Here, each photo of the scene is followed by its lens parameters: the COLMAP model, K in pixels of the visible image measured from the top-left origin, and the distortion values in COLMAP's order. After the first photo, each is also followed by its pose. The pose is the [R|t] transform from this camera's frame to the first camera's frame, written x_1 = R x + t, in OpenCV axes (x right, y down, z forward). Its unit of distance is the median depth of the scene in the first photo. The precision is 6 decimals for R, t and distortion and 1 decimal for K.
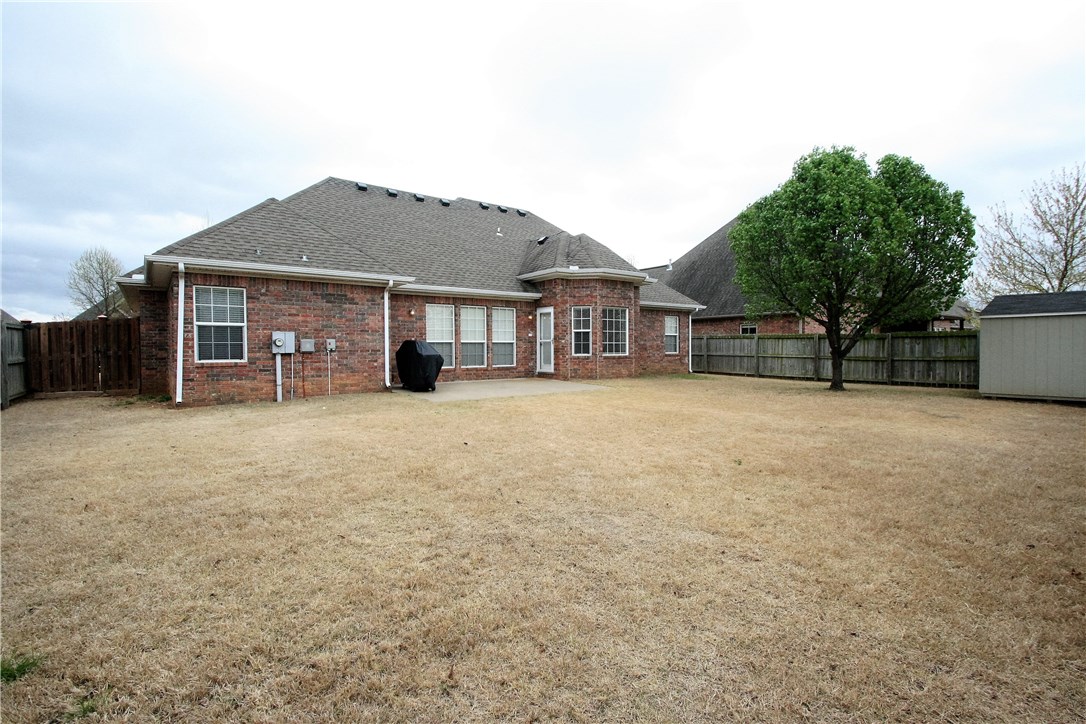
lens RADIAL K [[509.6, 0, 535.4], [0, 509.6, 361.0], [0, 0, 1]] dist [0.002621, -0.010958]
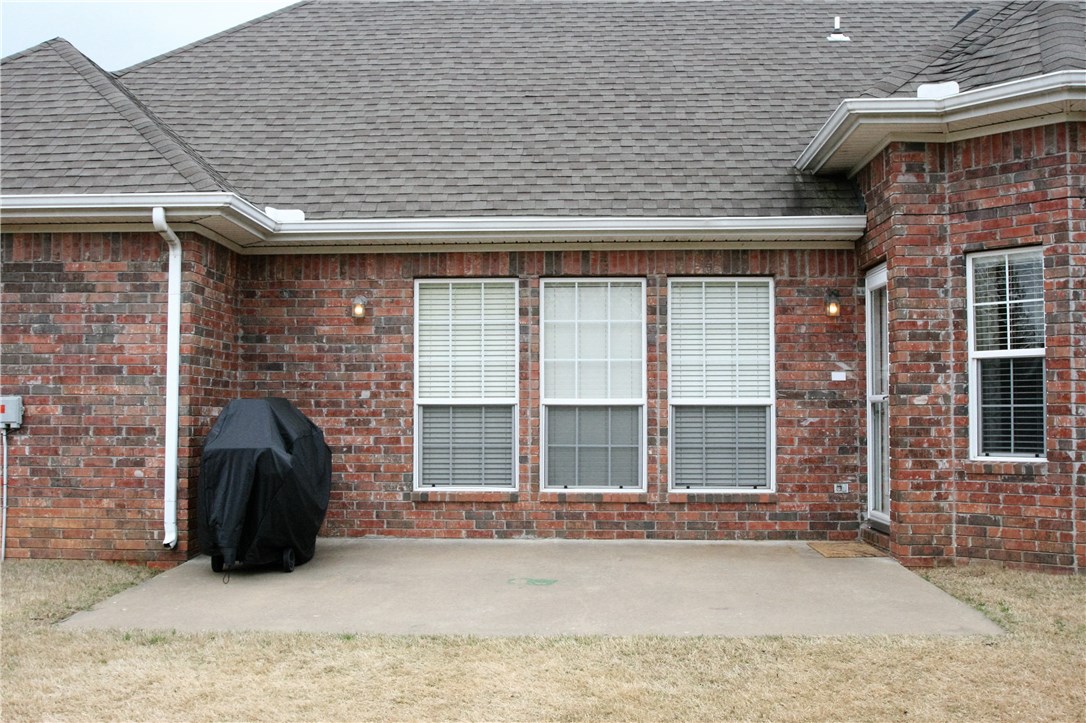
lens RADIAL K [[1162.8, 0, 546.2], [0, 1162.8, 359.8], [0, 0, 1]] dist [-0.072434, 0.000000]
pose [[0.760066, -0.023634, -0.649416, 0.290863], [-0.022663, 0.997767, -0.062836, -0.020790], [0.649450, 0.062477, 0.757833, 0.502796]]
